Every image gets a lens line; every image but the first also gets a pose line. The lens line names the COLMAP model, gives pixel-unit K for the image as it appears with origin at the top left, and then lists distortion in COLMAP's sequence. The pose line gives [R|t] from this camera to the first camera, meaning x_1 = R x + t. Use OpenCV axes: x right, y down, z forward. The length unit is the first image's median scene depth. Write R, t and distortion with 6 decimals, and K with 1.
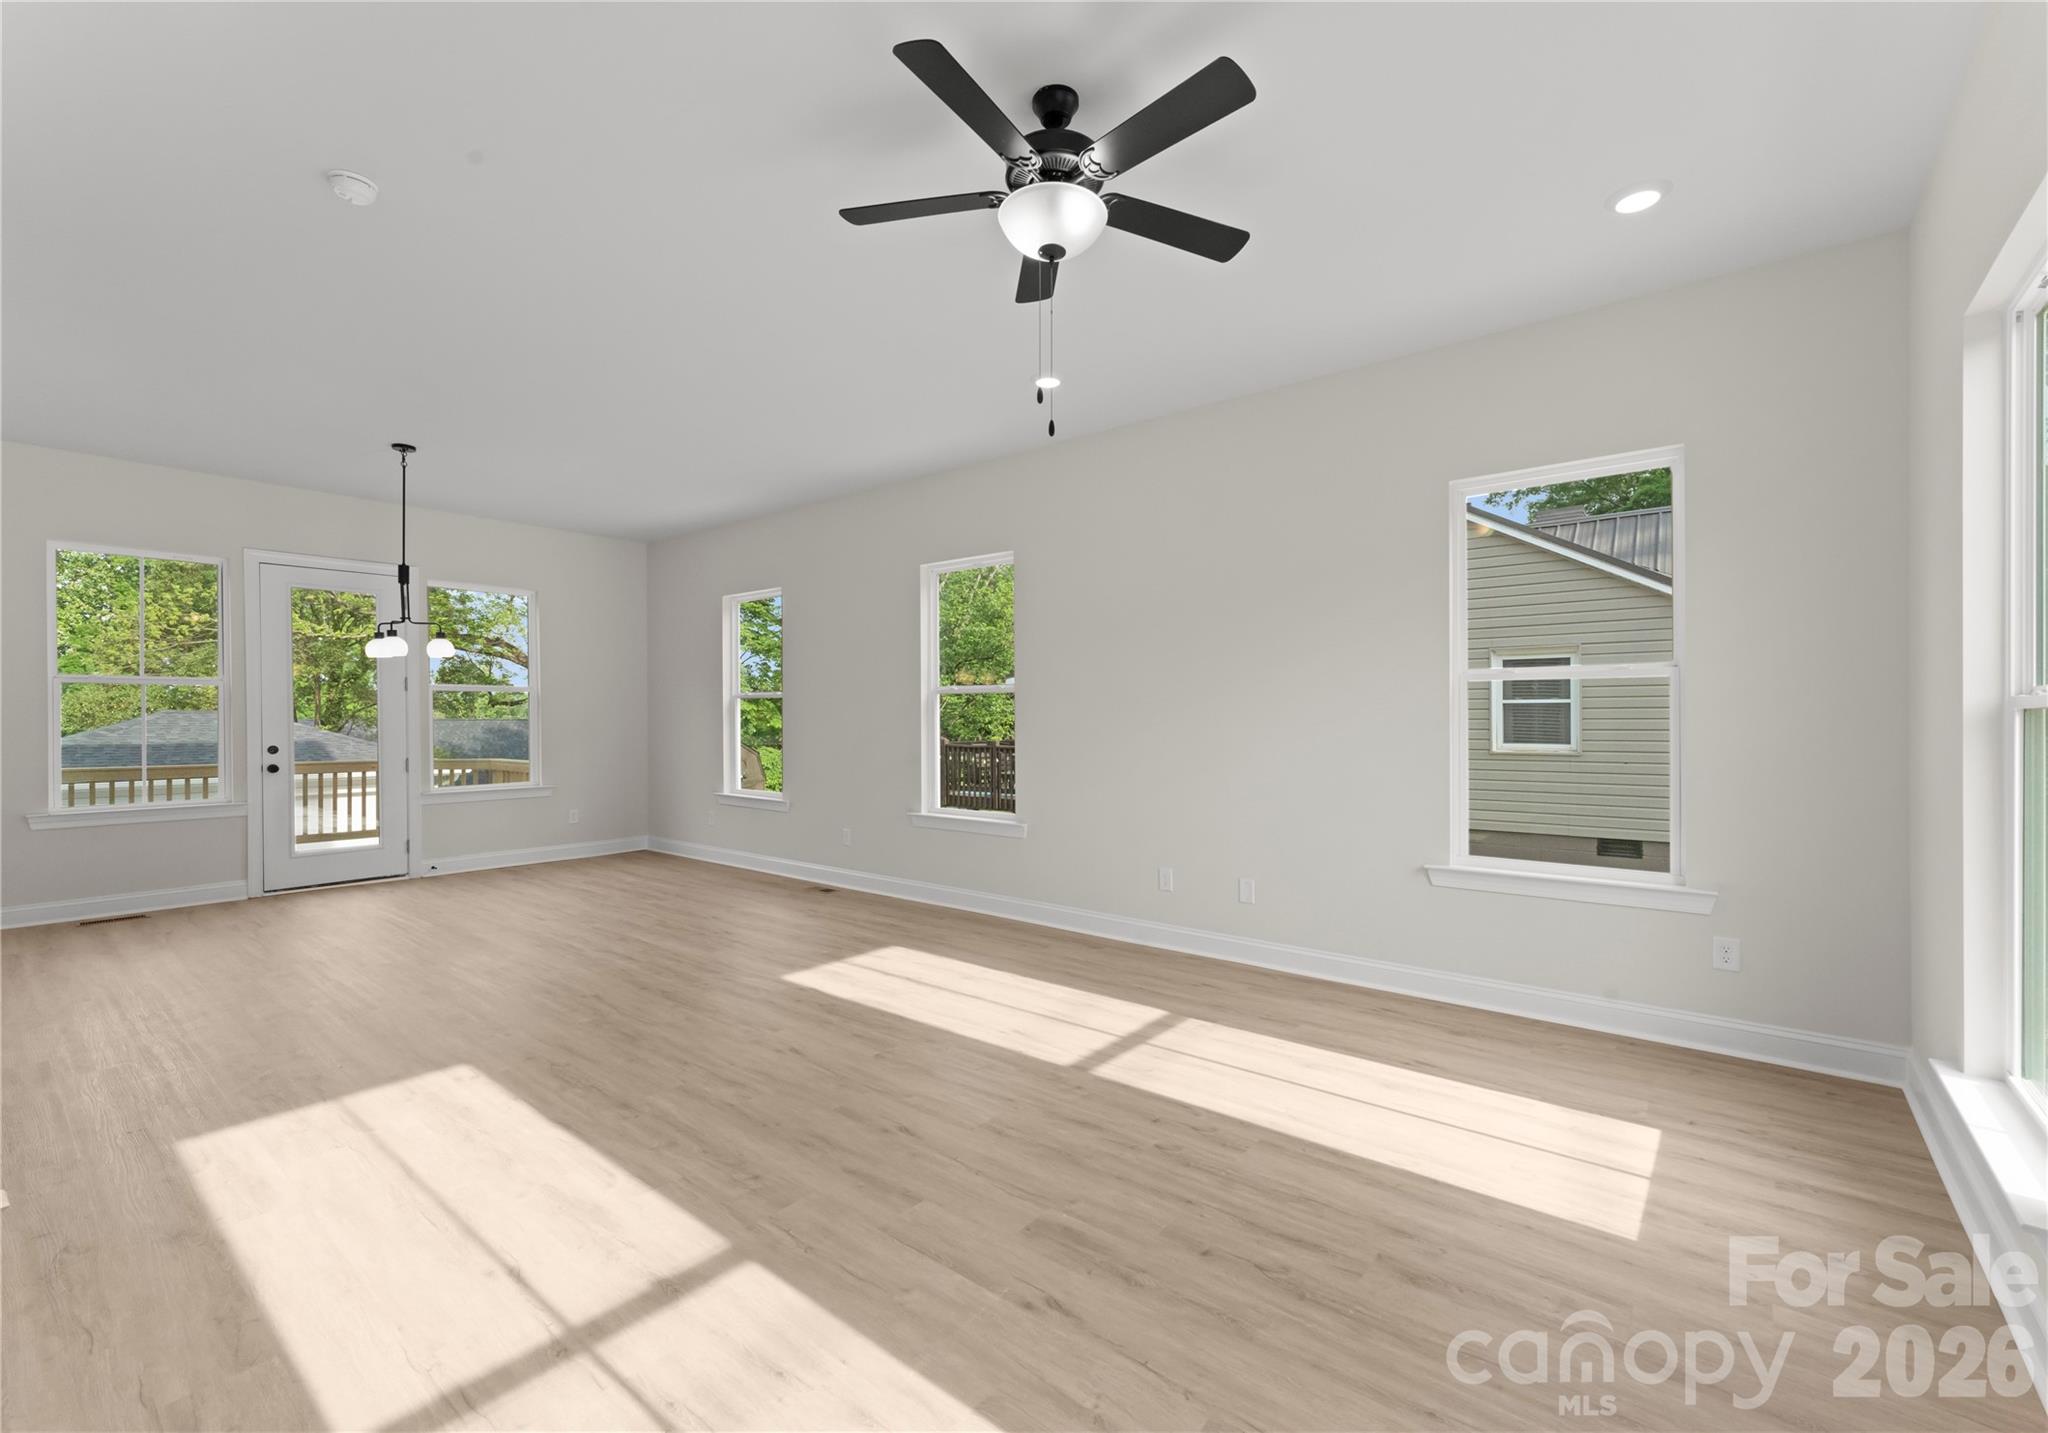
lens RADIAL K [[881.0, 0, 983.6], [0, 881.0, 701.1], [0, 0, 1]] dist [-0.006801, 0.001830]
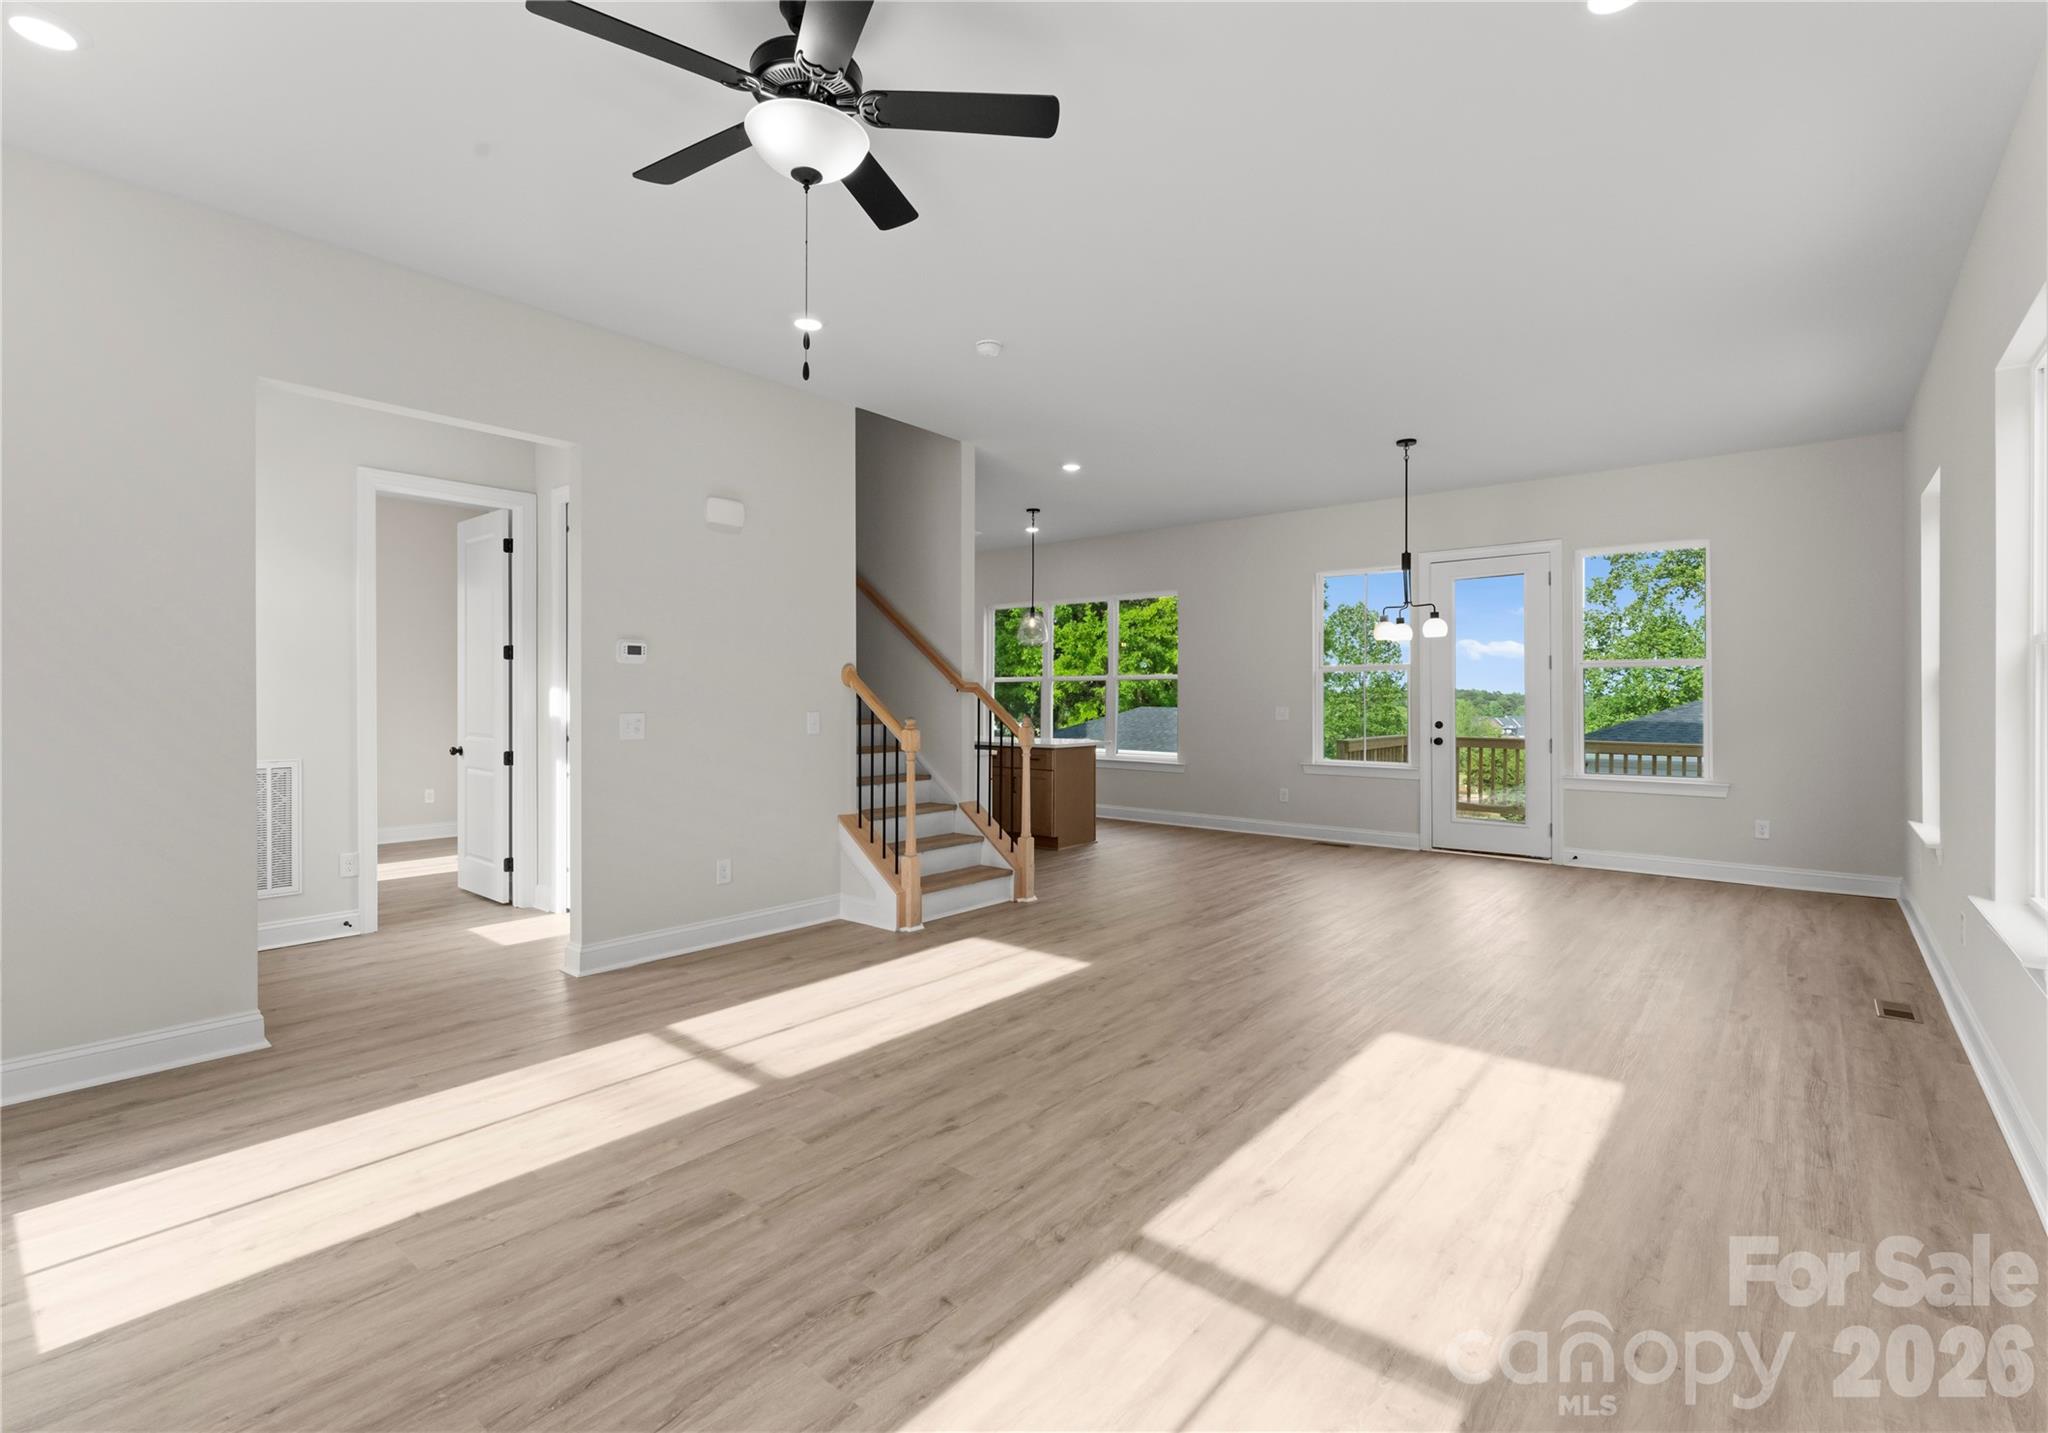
lens RADIAL K [[915.9, 0, 1040.1], [0, 915.9, 707.8], [0, 0, 1]] dist [-0.001020, -0.000403]
pose [[0.023018, 0.011924, -0.999664, 0.626527], [0.017889, 0.999764, 0.012337, 0.013310], [0.999575, -0.018167, 0.022800, 0.751266]]
